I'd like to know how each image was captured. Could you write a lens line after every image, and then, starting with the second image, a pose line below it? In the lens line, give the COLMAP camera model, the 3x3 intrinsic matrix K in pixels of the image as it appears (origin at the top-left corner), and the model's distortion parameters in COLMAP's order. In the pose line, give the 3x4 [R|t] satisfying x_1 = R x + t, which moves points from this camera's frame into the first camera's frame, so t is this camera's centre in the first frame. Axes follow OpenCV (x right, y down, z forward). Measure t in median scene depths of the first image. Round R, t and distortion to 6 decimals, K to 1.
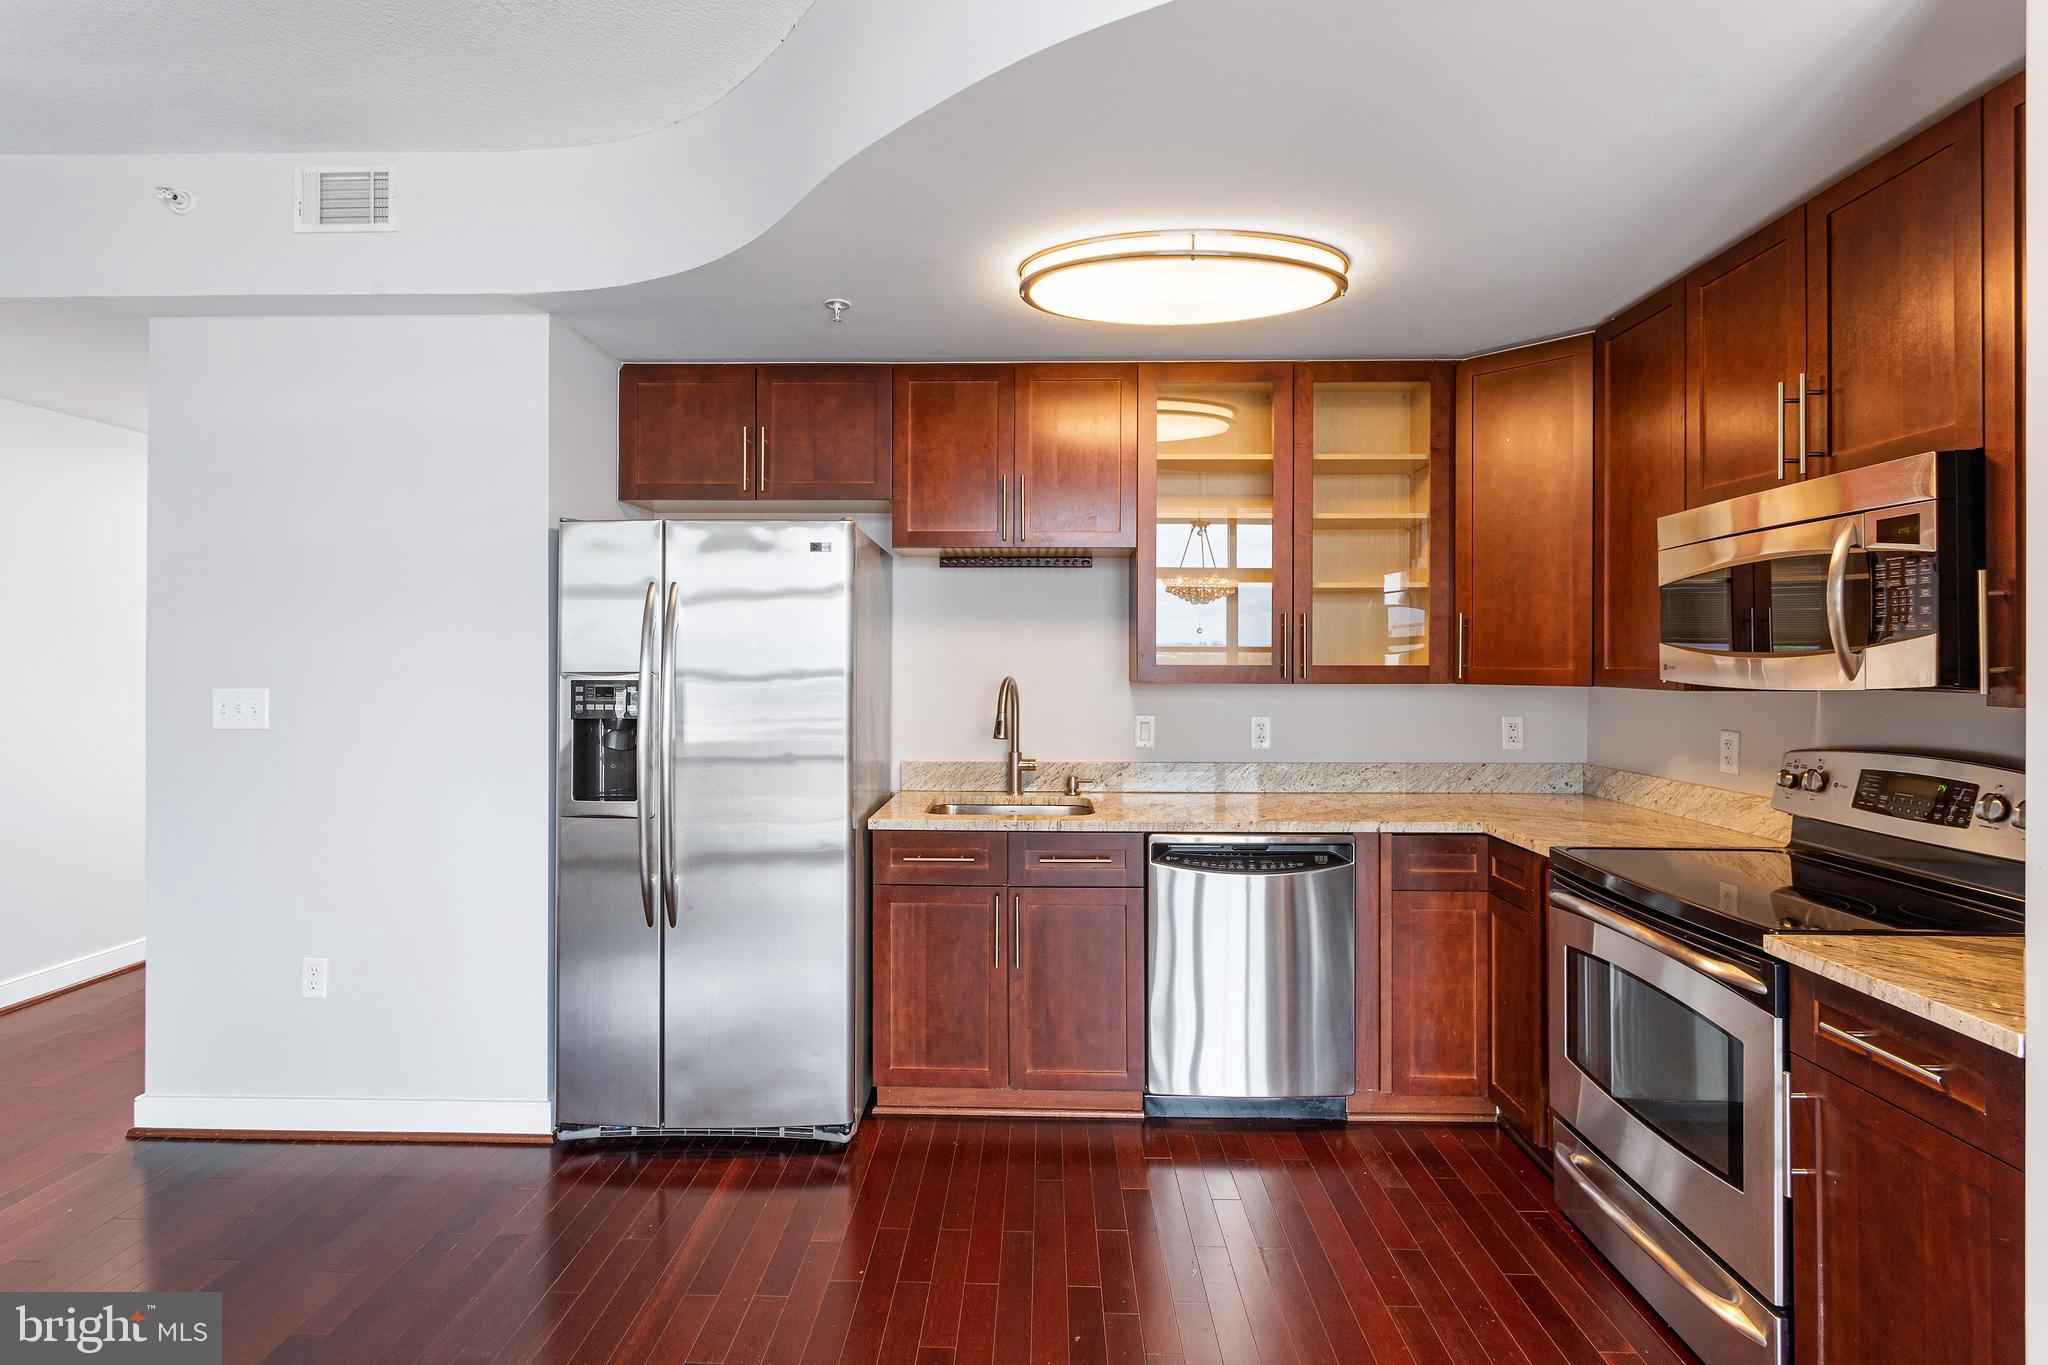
lens RADIAL K [[971.3, 0, 1022.0], [0, 971.3, 658.2], [0, 0, 1]] dist [0.001813, 0.000930]
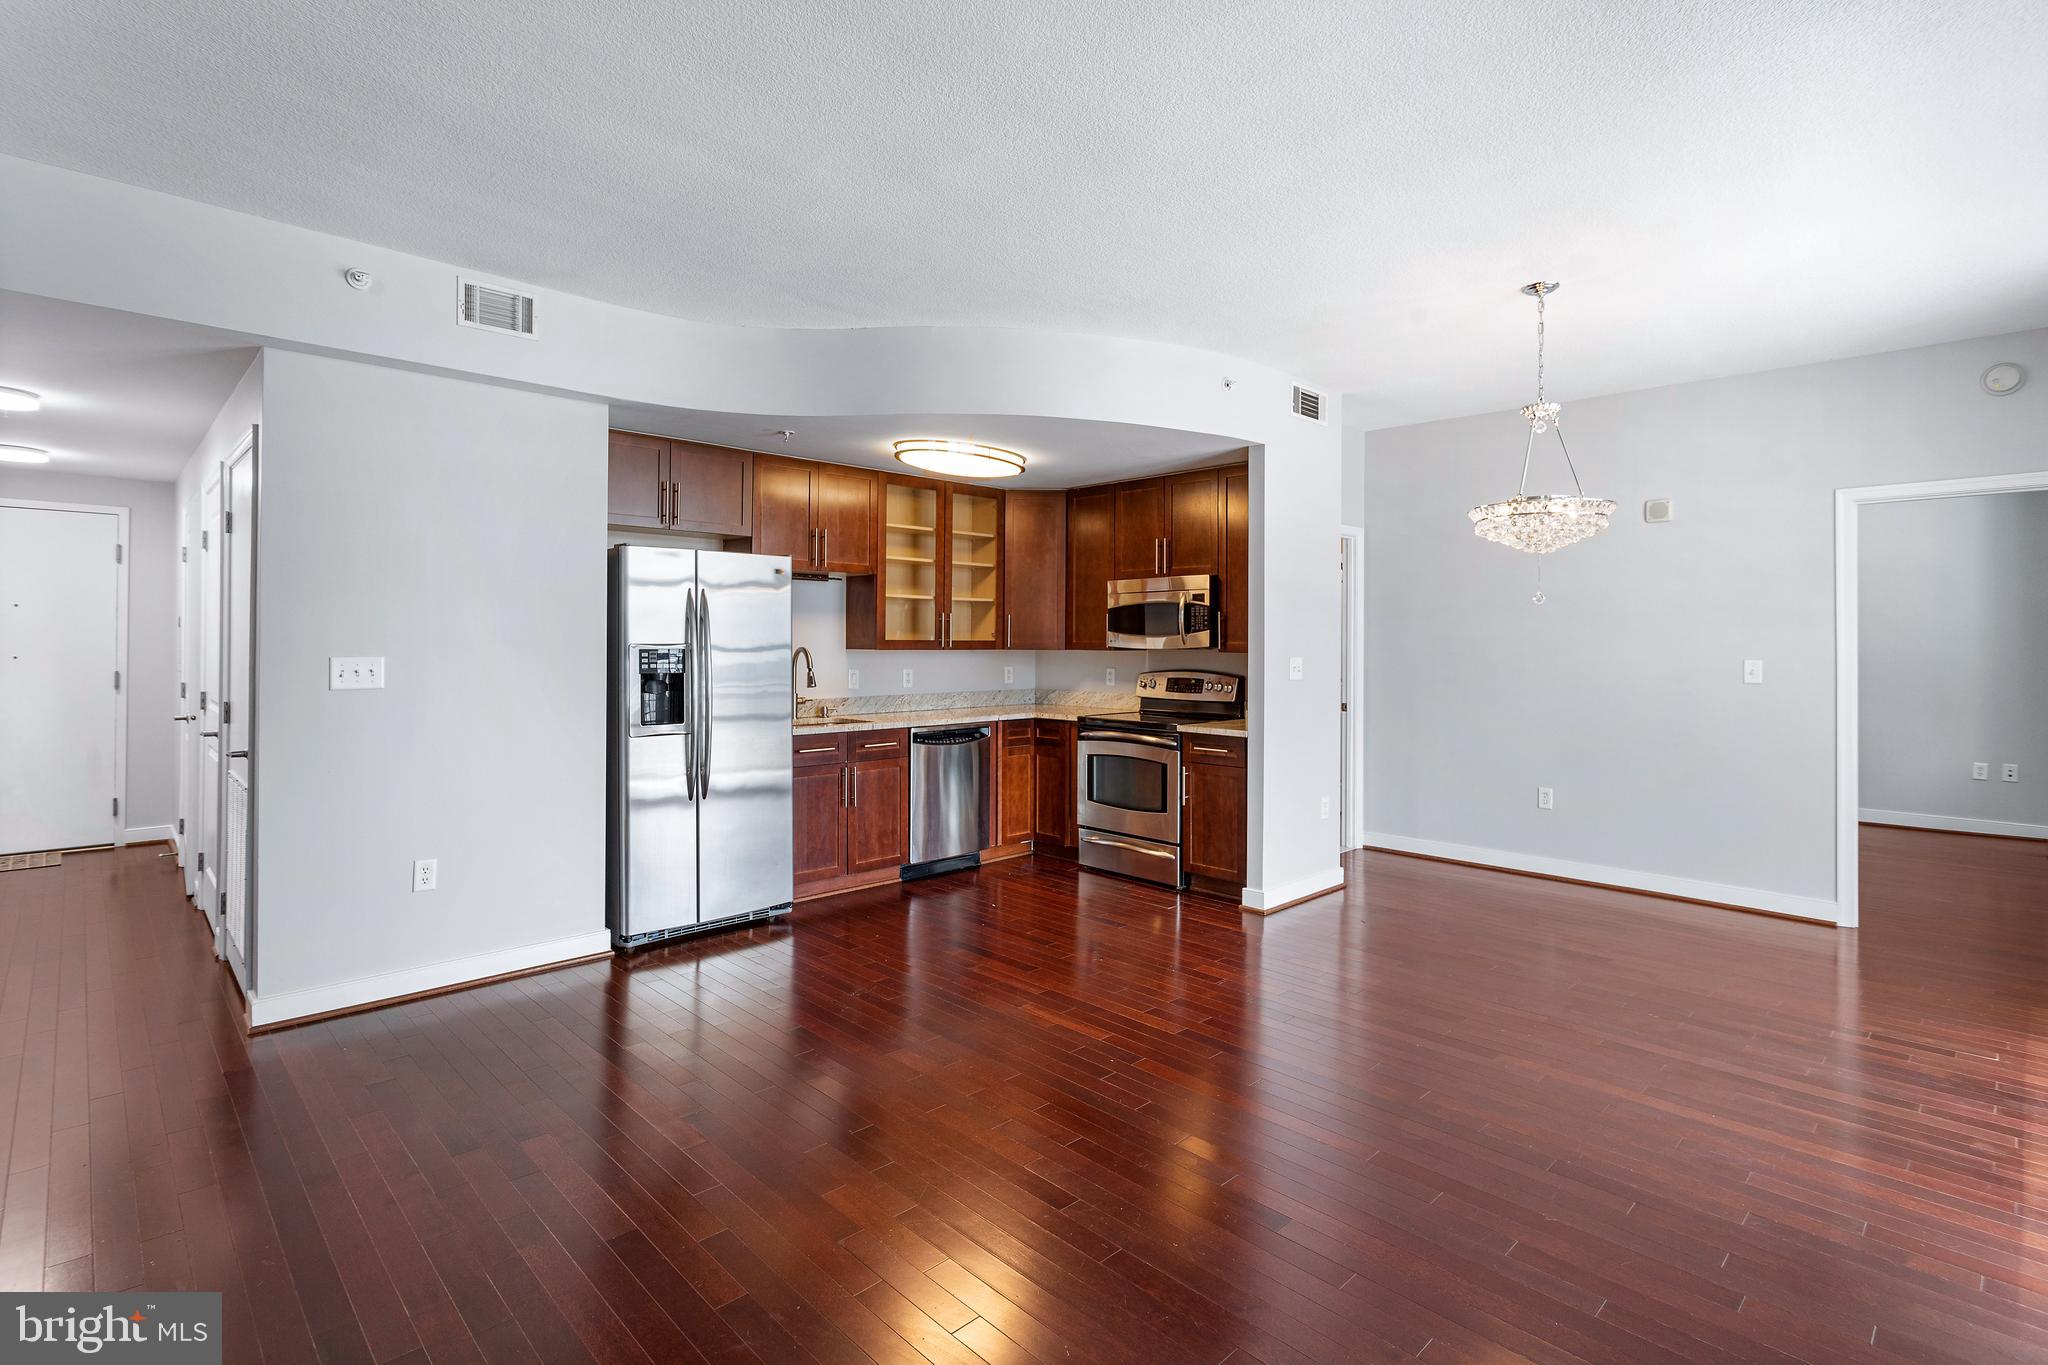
lens RADIAL K [[978.5, 0, 1033.3], [0, 978.5, 631.7], [0, 0, 1]] dist [0.001592, 0.000378]
pose [[0.694310, 0.007852, 0.719633, -1.152488], [-0.005248, 0.999969, -0.005847, 0.000919], [-0.719657, 0.000283, 0.694330, -0.540724]]
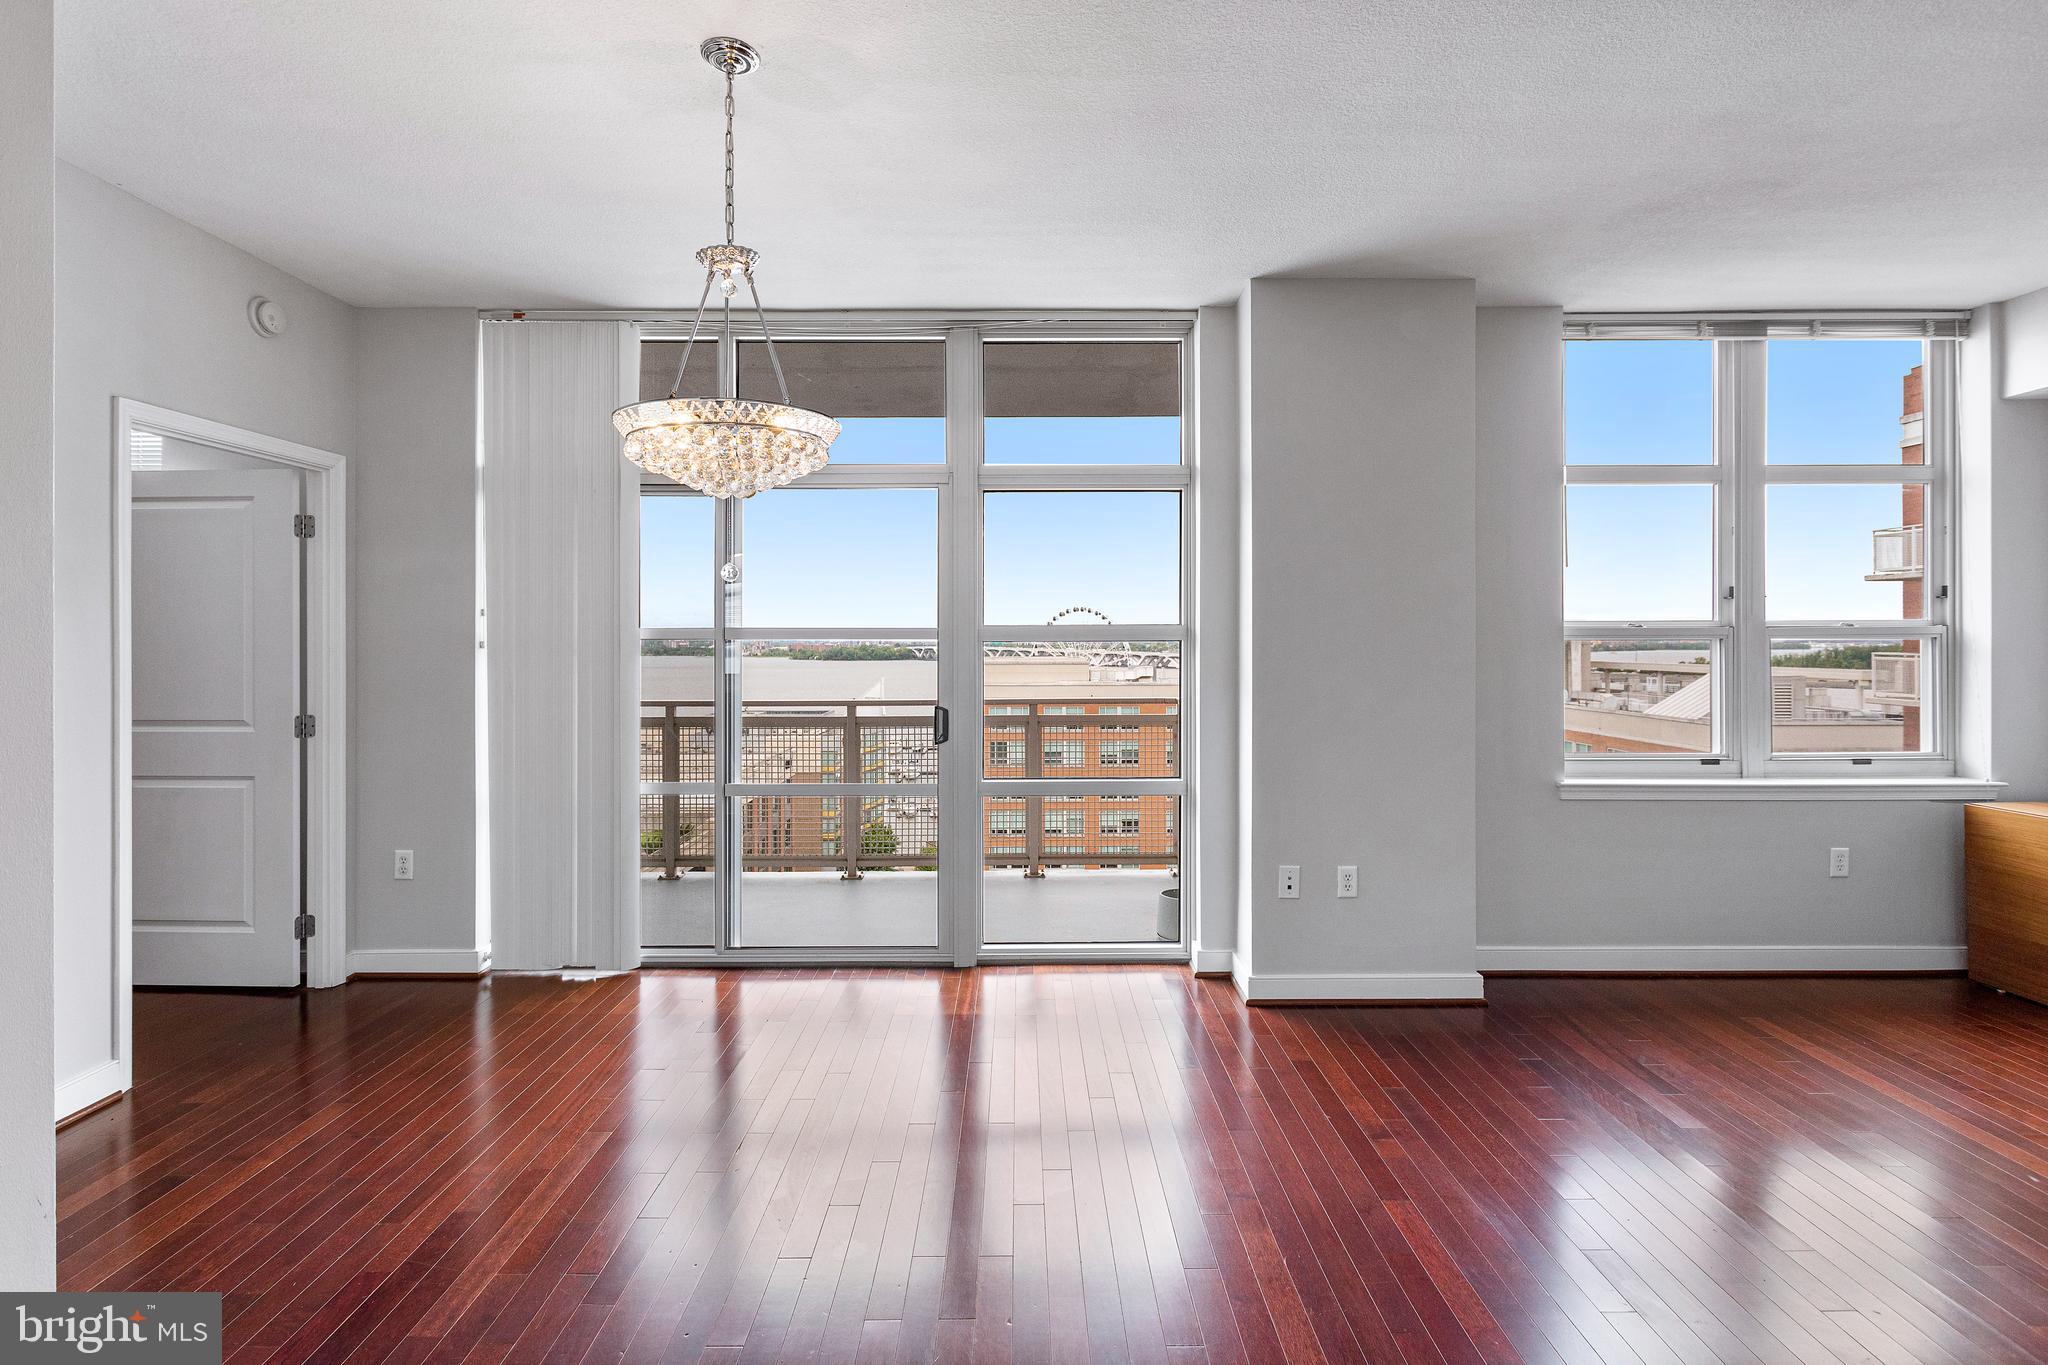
lens RADIAL K [[975.5, 0, 1015.9], [0, 975.5, 638.4], [0, 0, 1]] dist [0.001305, 0.000862]
pose [[-0.999532, -0.001722, -0.030553, 0.162475], [-0.001588, 0.999989, -0.004397, 0.000901], [0.030560, -0.004347, -0.999523, 0.775143]]
